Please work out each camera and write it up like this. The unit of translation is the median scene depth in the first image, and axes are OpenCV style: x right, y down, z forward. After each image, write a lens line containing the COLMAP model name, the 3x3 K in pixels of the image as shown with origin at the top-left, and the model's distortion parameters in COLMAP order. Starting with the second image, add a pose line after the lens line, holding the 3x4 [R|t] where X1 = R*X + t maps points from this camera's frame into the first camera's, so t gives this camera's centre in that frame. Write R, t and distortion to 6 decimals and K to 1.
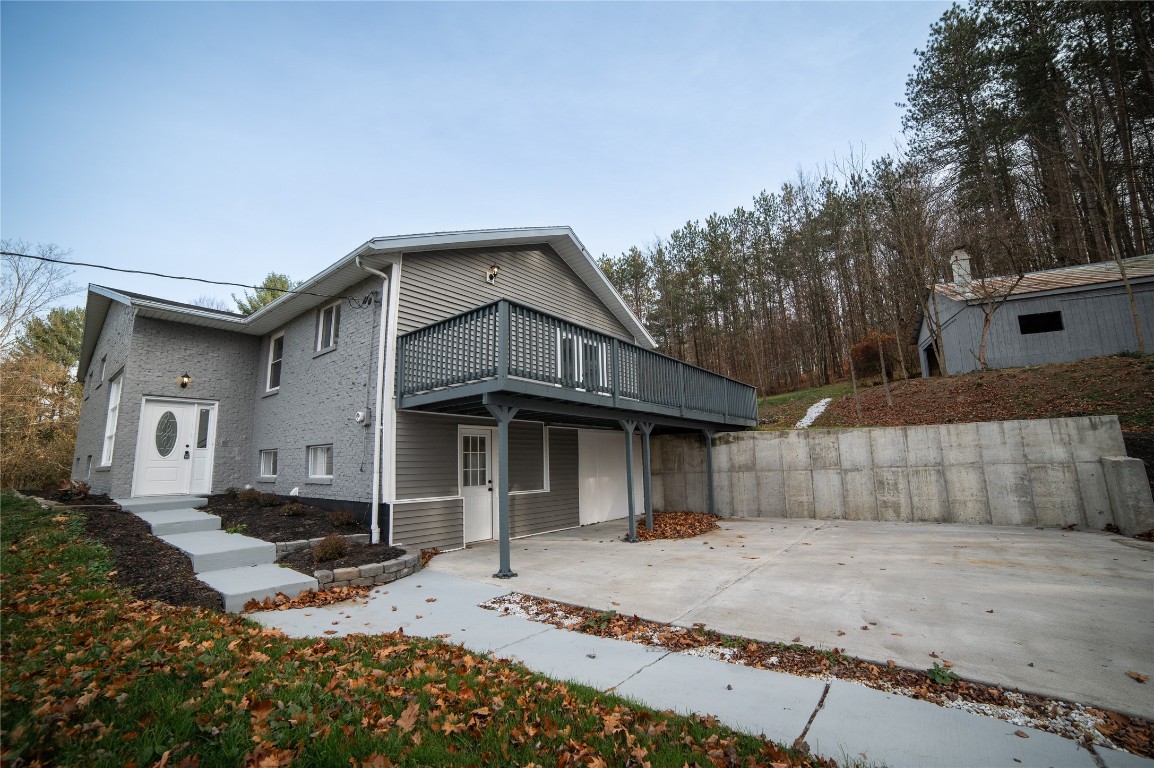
lens RADIAL K [[480.9, 0, 577.0], [0, 480.9, 384.0], [0, 0, 1]] dist [-0.054170, -0.000006]
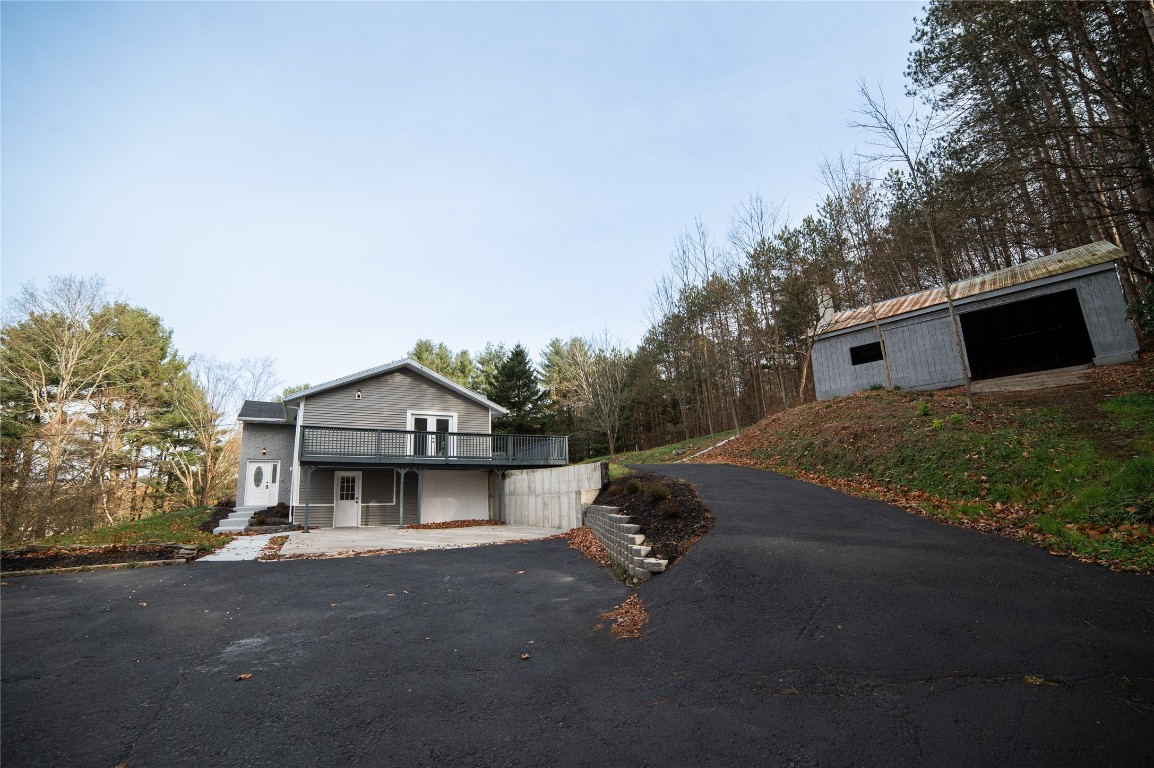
lens RADIAL K [[468.3, 0, 561.5], [0, 468.3, 387.8], [0, 0, 1]] dist [-0.003636, -0.000140]
pose [[0.916998, -0.088849, -0.388872, 1.347679], [0.075848, 0.995930, -0.048693, -0.096438], [0.391615, 0.015156, 0.920004, -0.472416]]
